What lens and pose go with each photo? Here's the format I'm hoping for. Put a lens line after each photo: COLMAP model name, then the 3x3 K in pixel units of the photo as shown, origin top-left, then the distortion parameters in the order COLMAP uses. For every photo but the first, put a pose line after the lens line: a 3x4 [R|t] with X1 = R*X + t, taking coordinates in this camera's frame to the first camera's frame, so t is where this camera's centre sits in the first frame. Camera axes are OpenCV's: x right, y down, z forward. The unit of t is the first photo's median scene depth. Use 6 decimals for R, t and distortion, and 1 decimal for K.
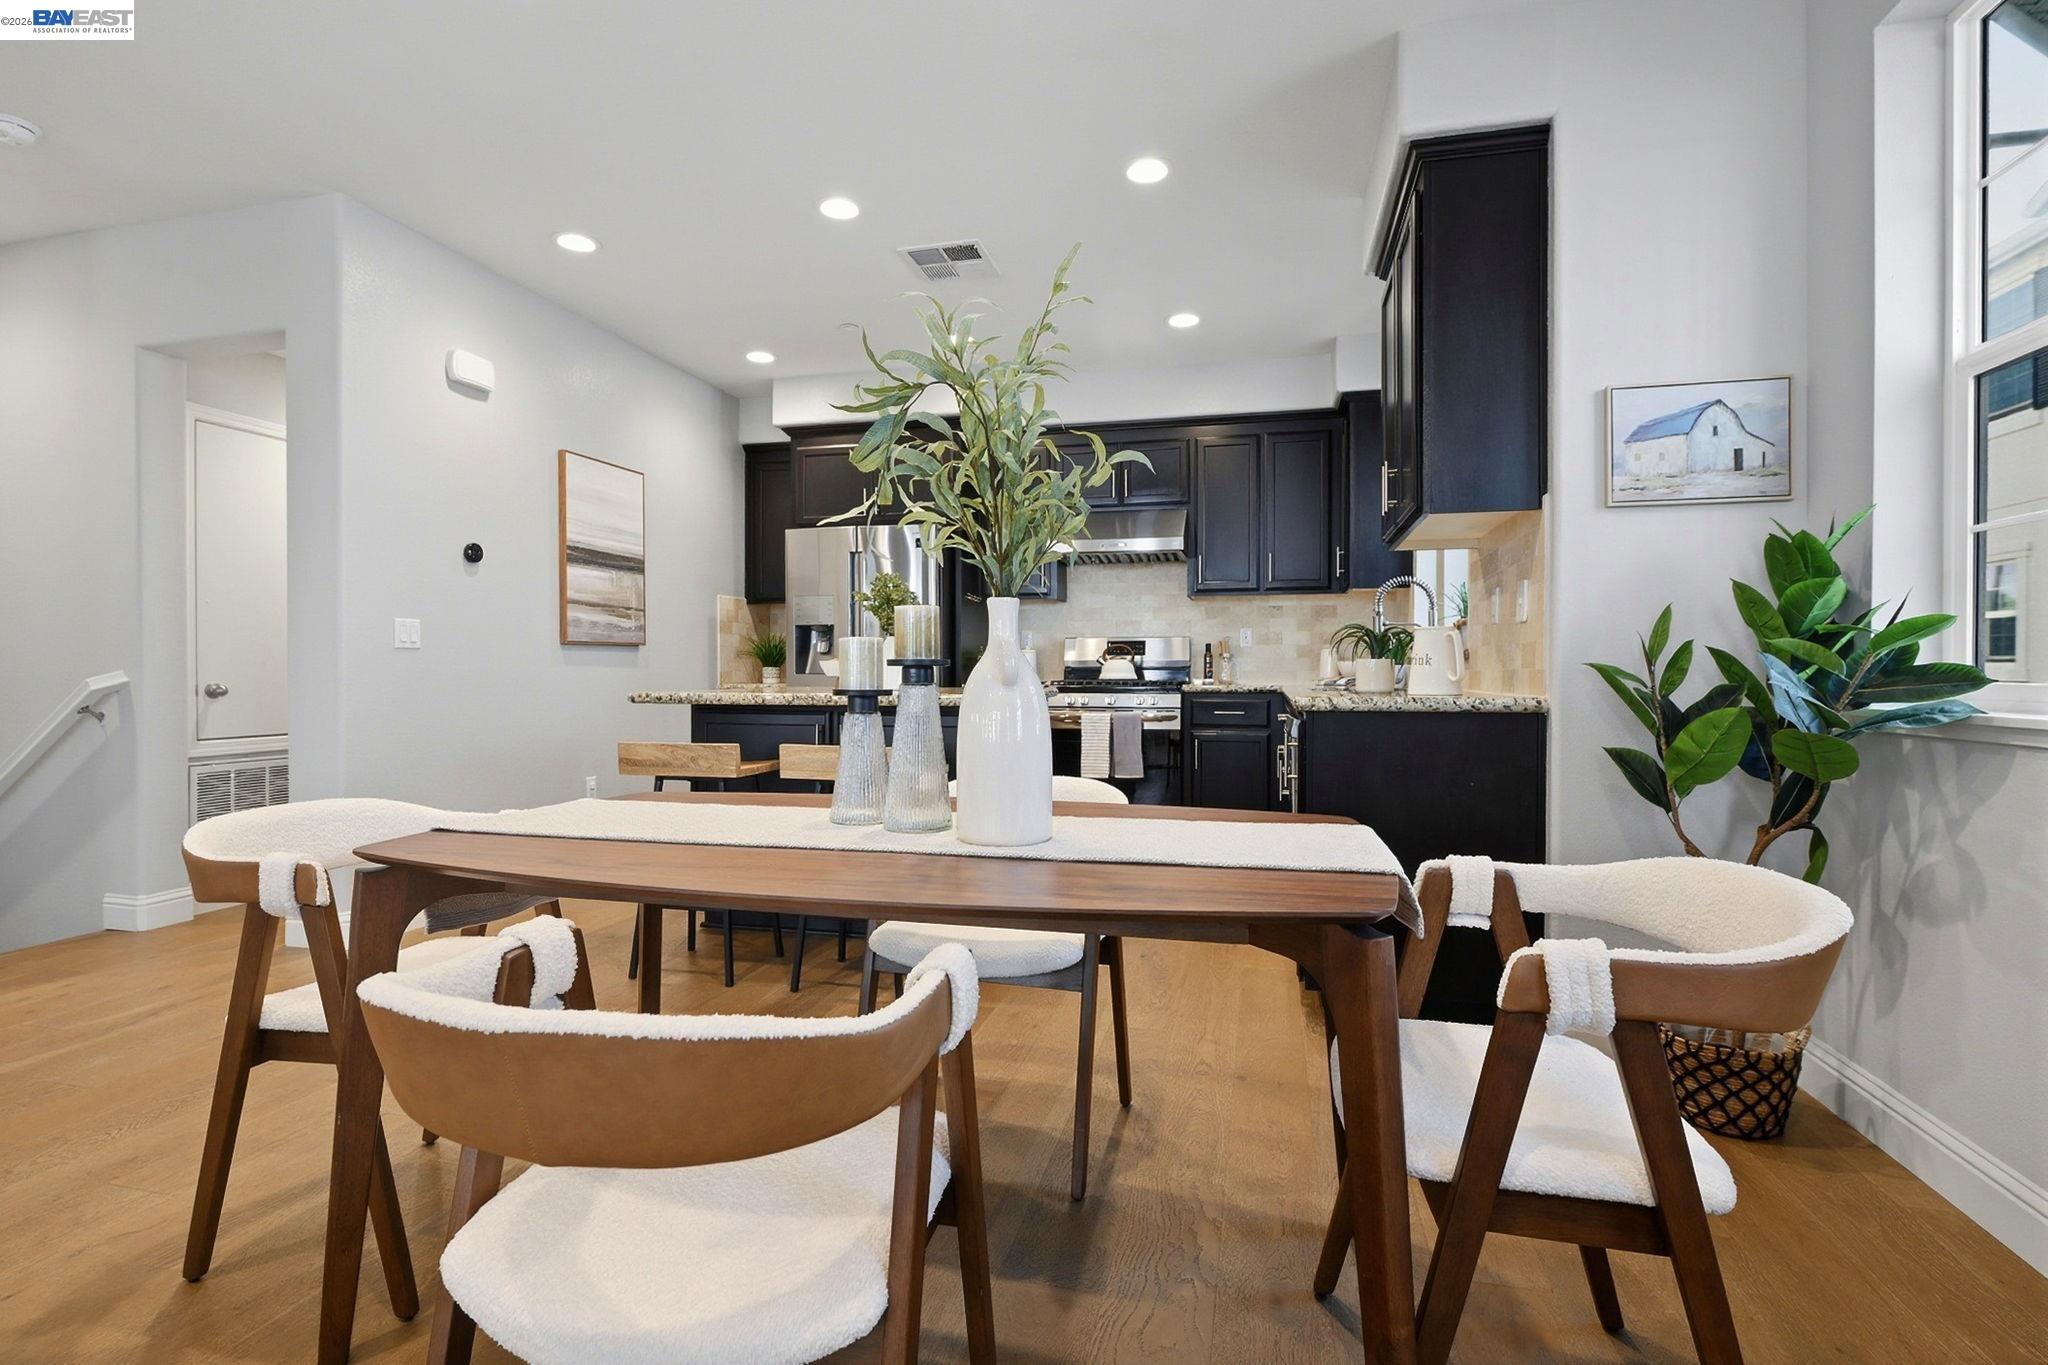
lens RADIAL K [[979.5, 0, 1020.6], [0, 979.5, 676.9], [0, 0, 1]] dist [-0.005025, -0.000344]
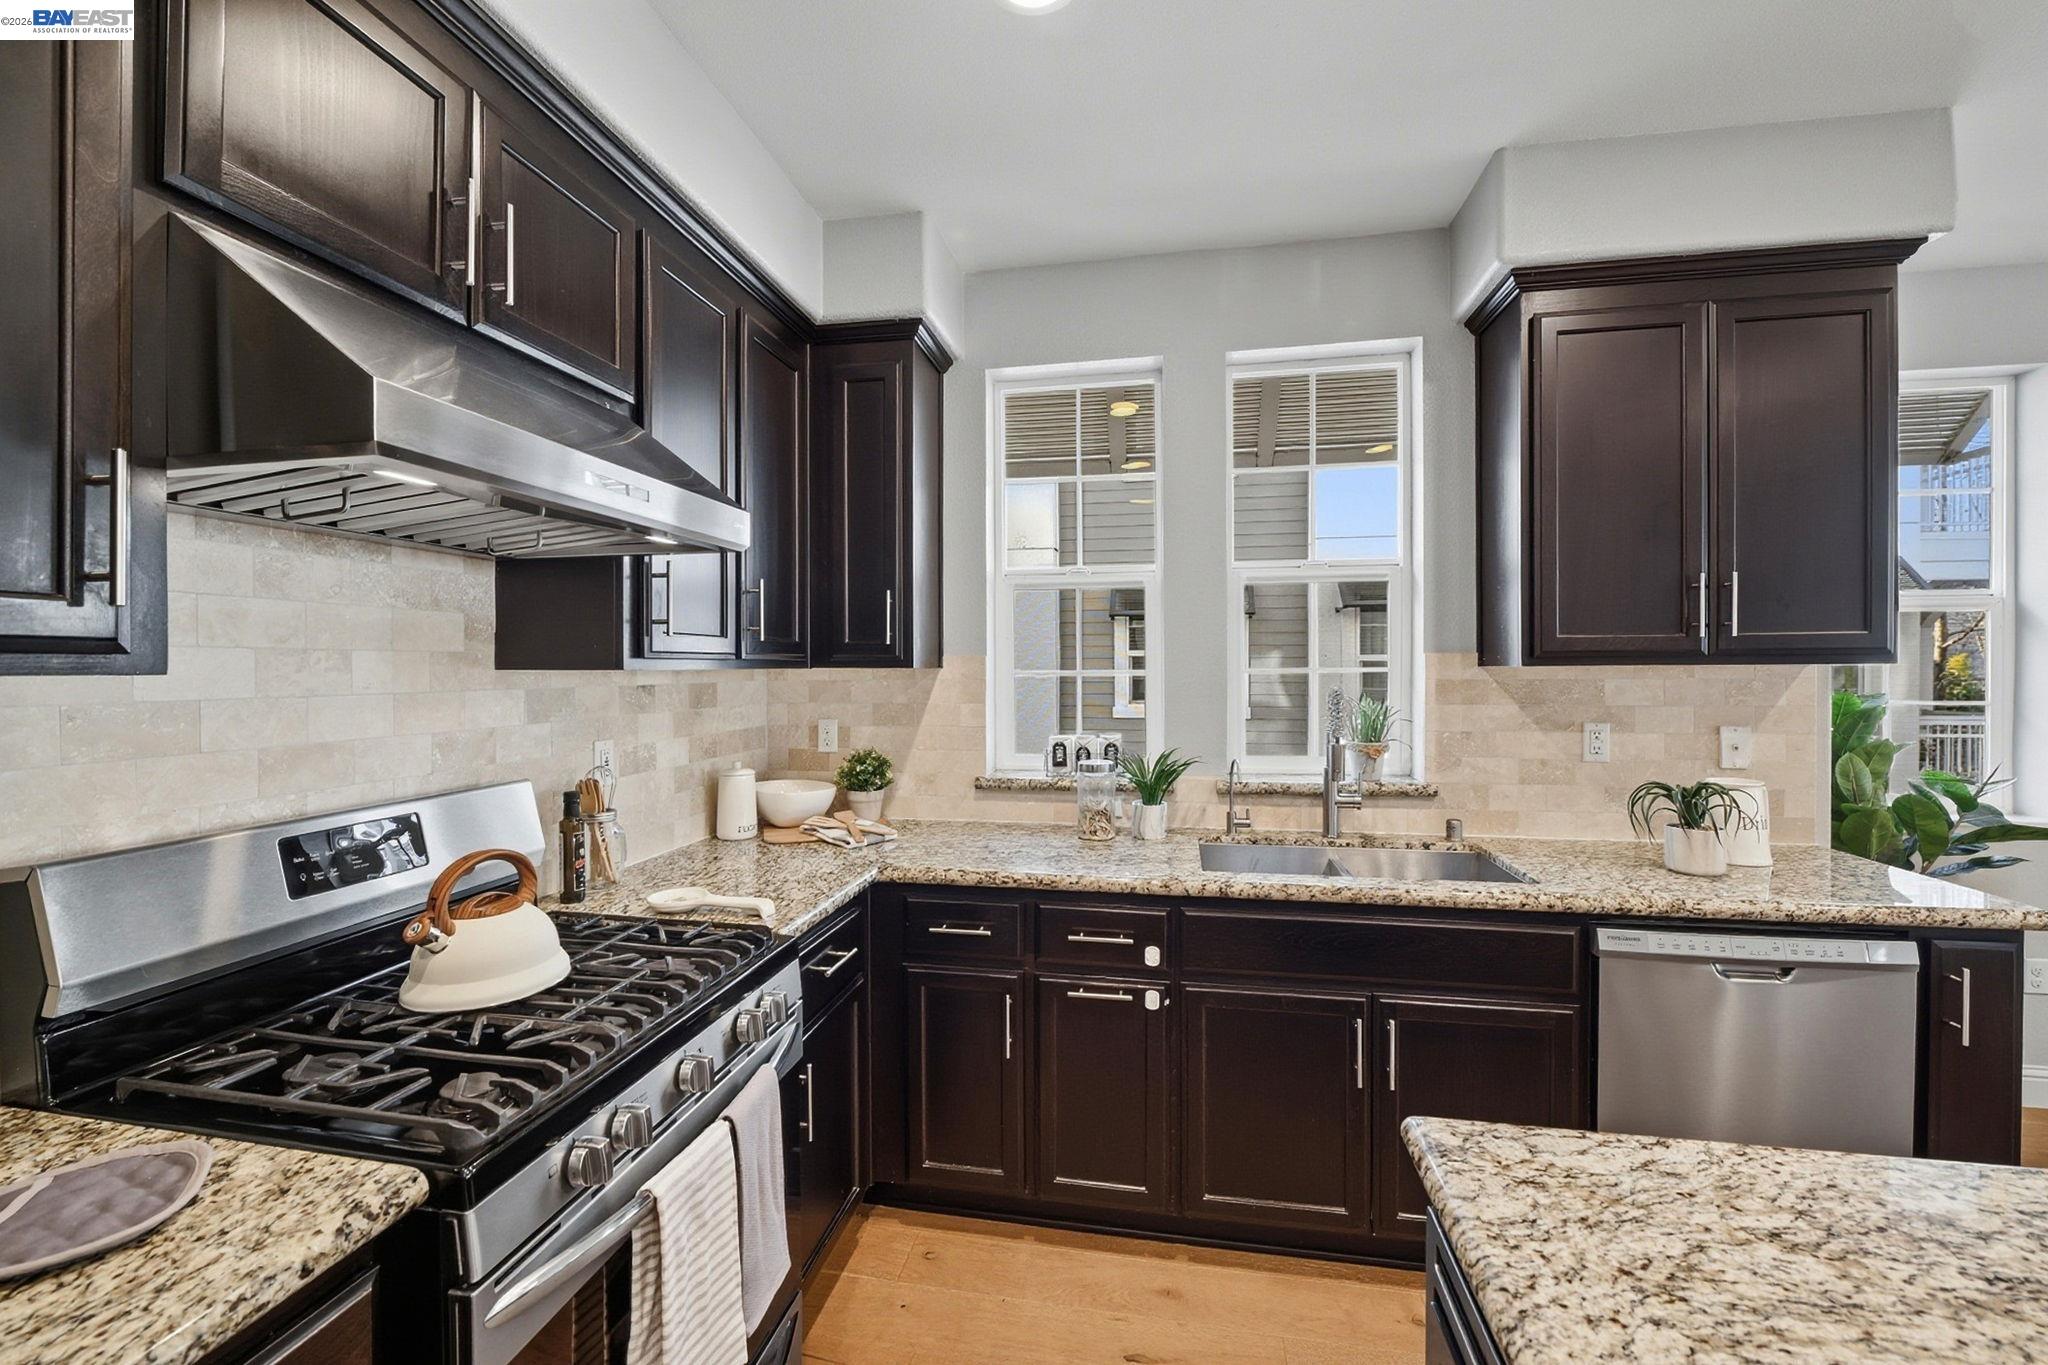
lens RADIAL K [[836.1, 0, 1024.7], [0, 836.1, 670.9], [0, 0, 1]] dist [-0.007538, -0.000137]
pose [[-0.073416, -0.006933, 0.997277, -0.151414], [0.009838, 0.999922, 0.007675, -0.092635], [-0.997253, 0.010374, -0.073342, 0.987270]]
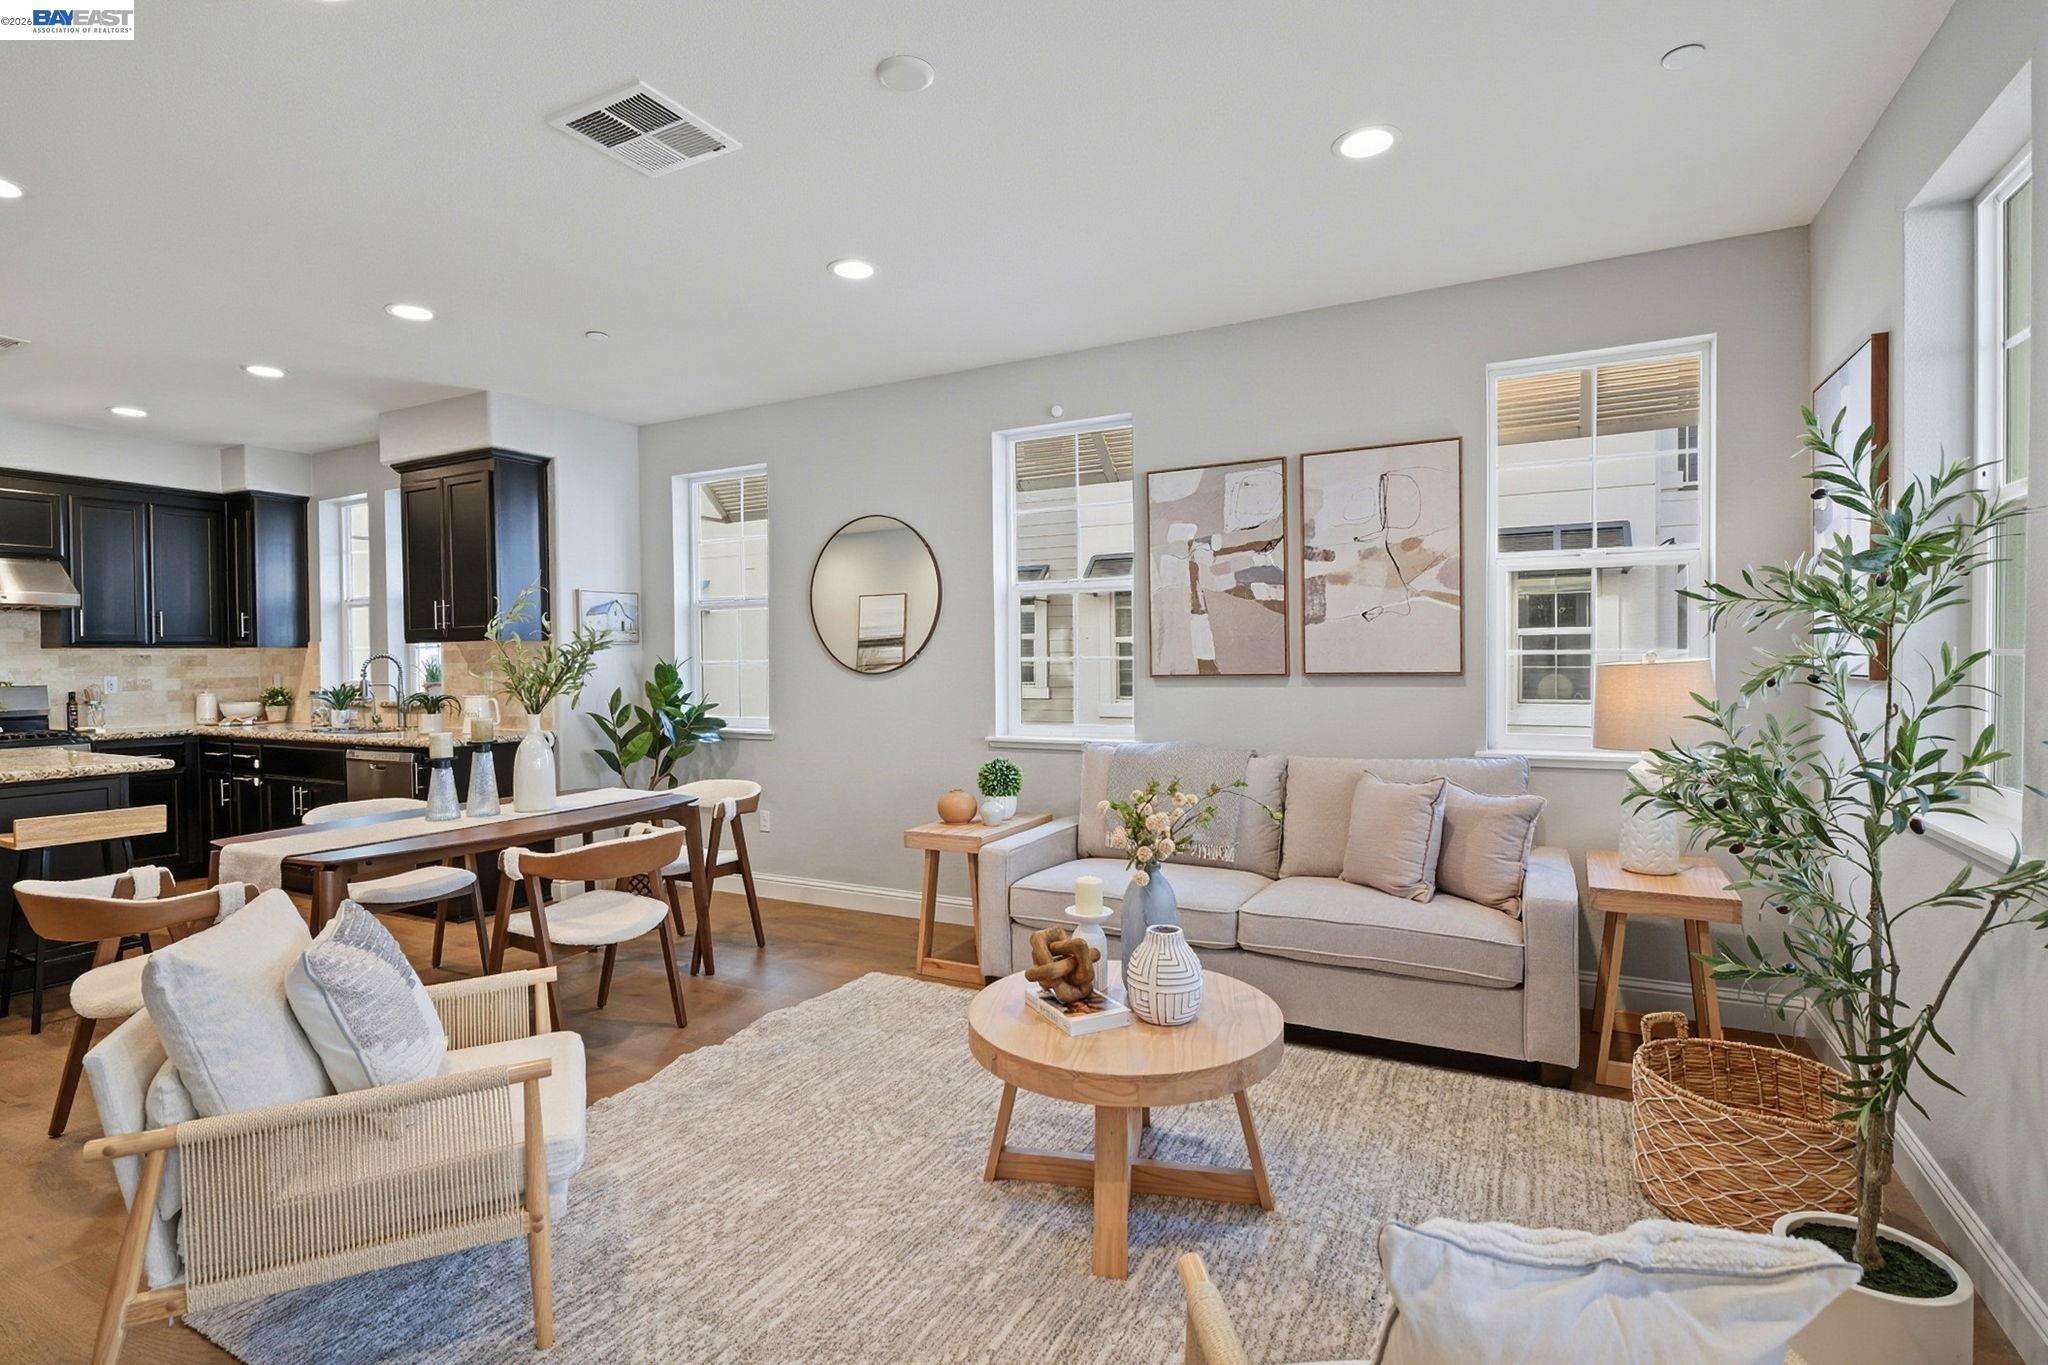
lens RADIAL K [[979.5, 0, 1020.6], [0, 979.5, 676.9], [0, 0, 1]] dist [-0.005025, -0.000344]
pose [[0.233144, -0.021382, 0.972207, -0.661001], [0.015530, 0.999713, 0.018262, -0.061485], [-0.972318, 0.010840, 0.233410, -0.242458]]
